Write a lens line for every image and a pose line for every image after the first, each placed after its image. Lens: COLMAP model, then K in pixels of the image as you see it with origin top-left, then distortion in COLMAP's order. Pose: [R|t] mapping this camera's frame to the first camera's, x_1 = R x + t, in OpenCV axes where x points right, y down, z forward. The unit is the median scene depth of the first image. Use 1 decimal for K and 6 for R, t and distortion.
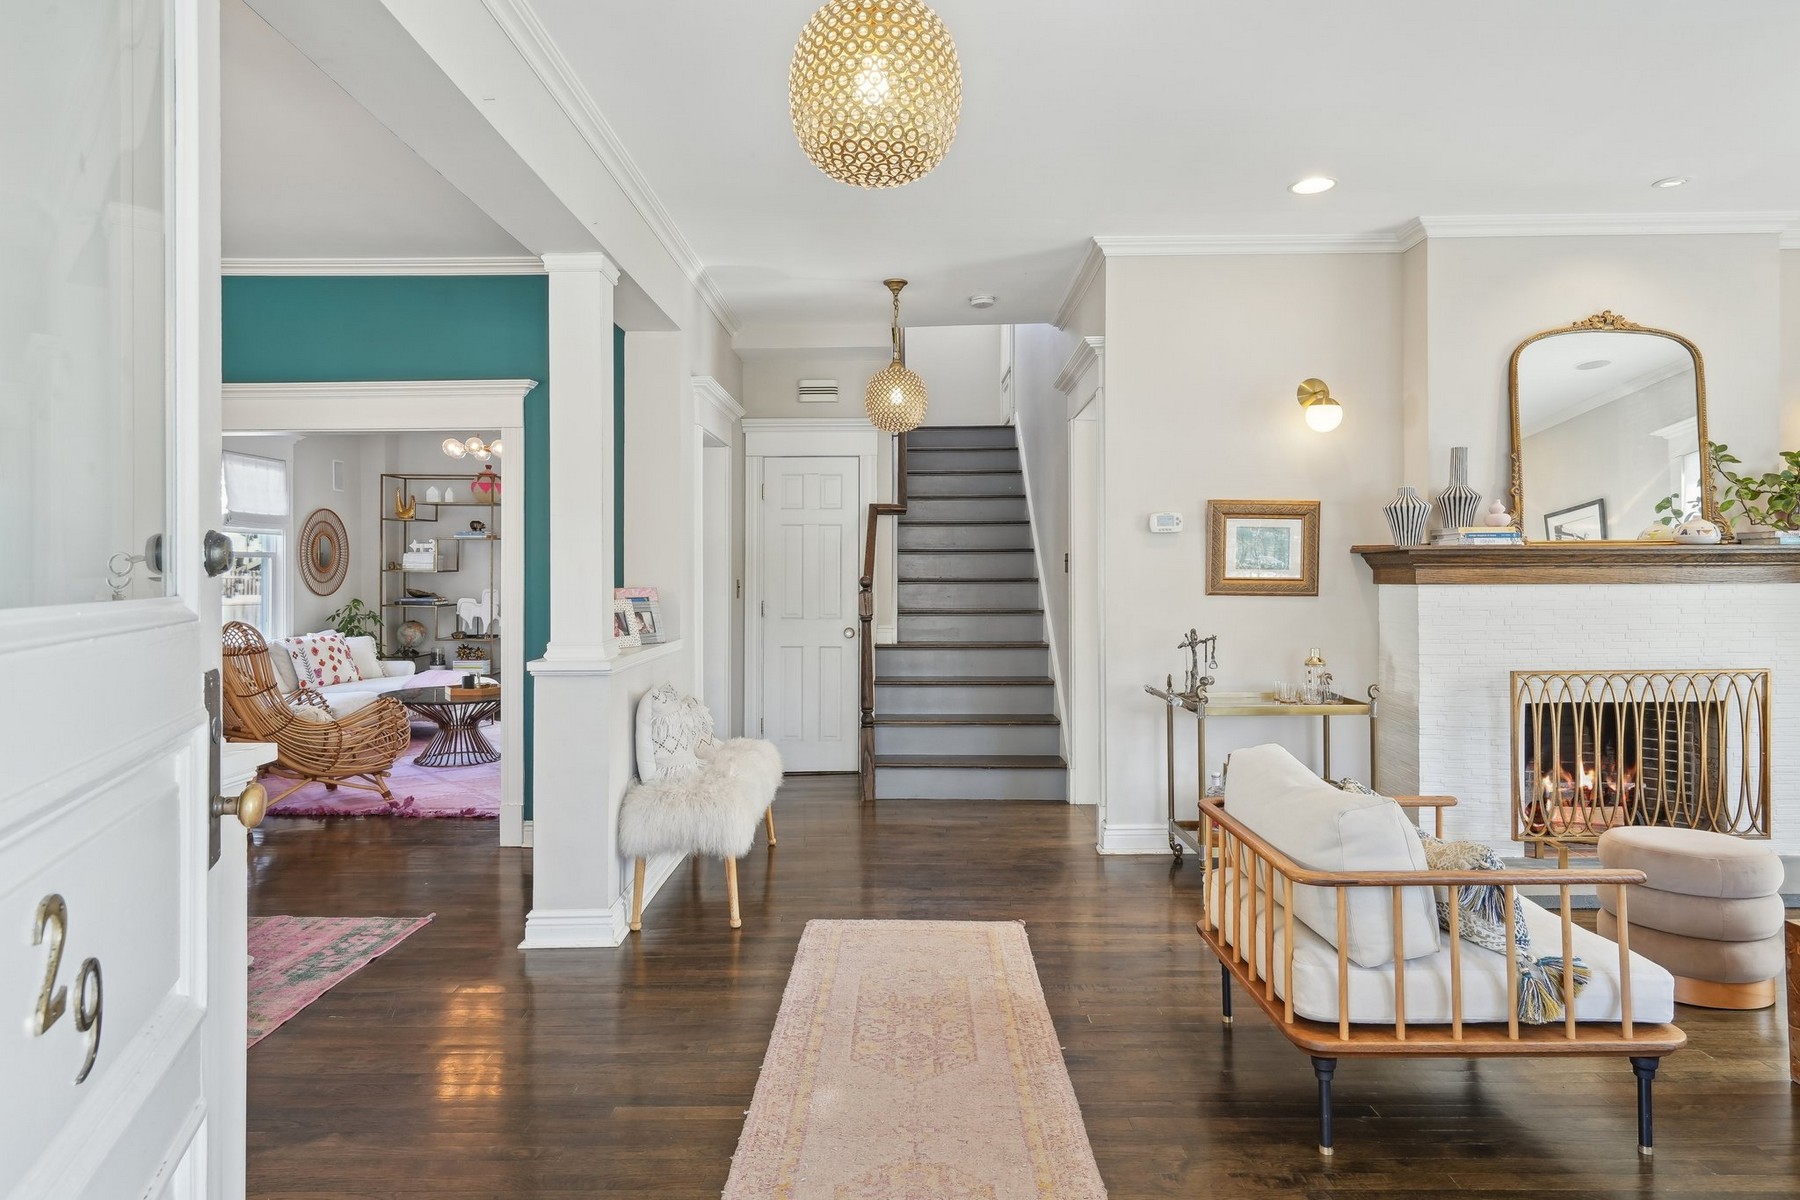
lens RADIAL K [[1043.3, 0, 900.3], [0, 1043.3, 558.0], [0, 0, 1]] dist [0.002012, 0.000668]
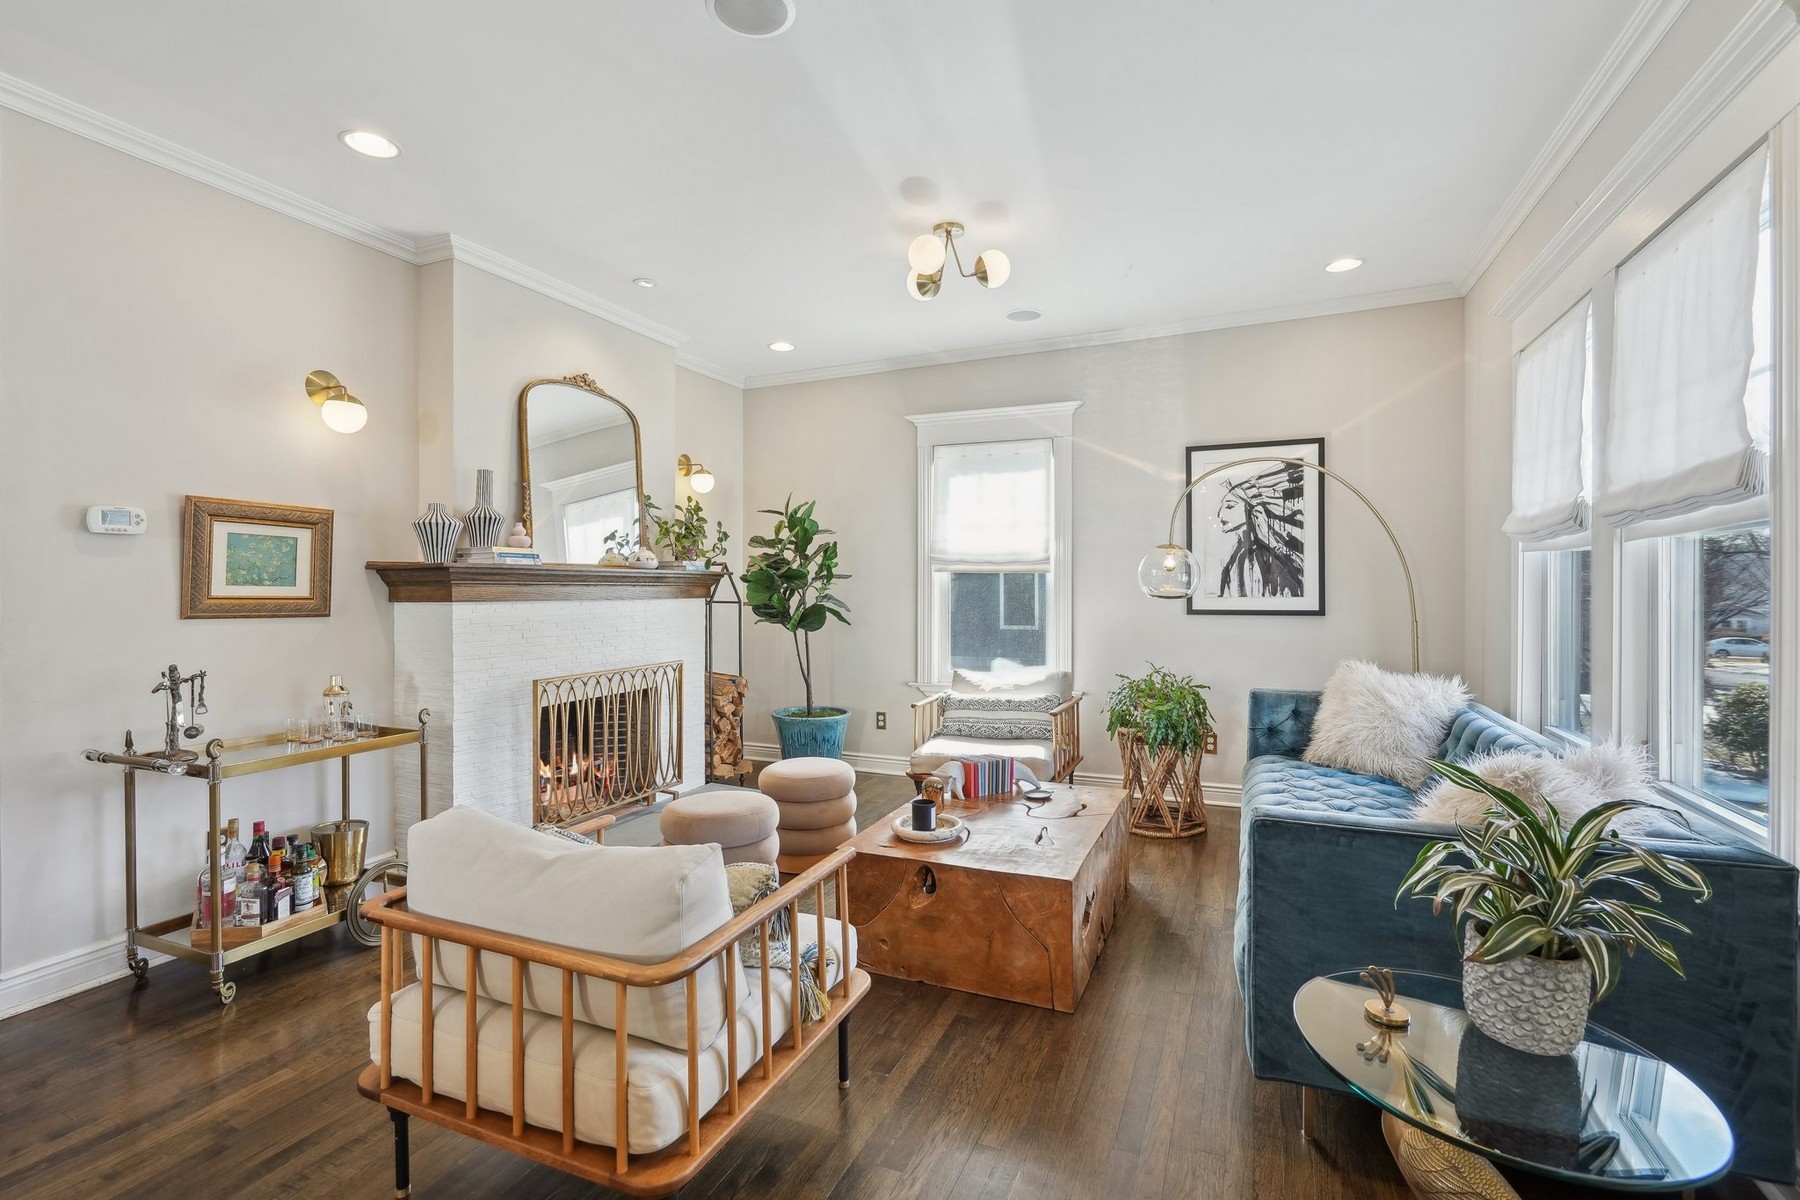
lens RADIAL K [[821.2, 0, 889.4], [0, 821.2, 592.1], [0, 0, 1]] dist [-0.003179, -0.000507]
pose [[0.402832, 0.000800, 0.915274, -0.049470], [-0.010734, 0.999935, 0.003850, 0.008176], [-0.915211, -0.011375, 0.402814, 0.293198]]
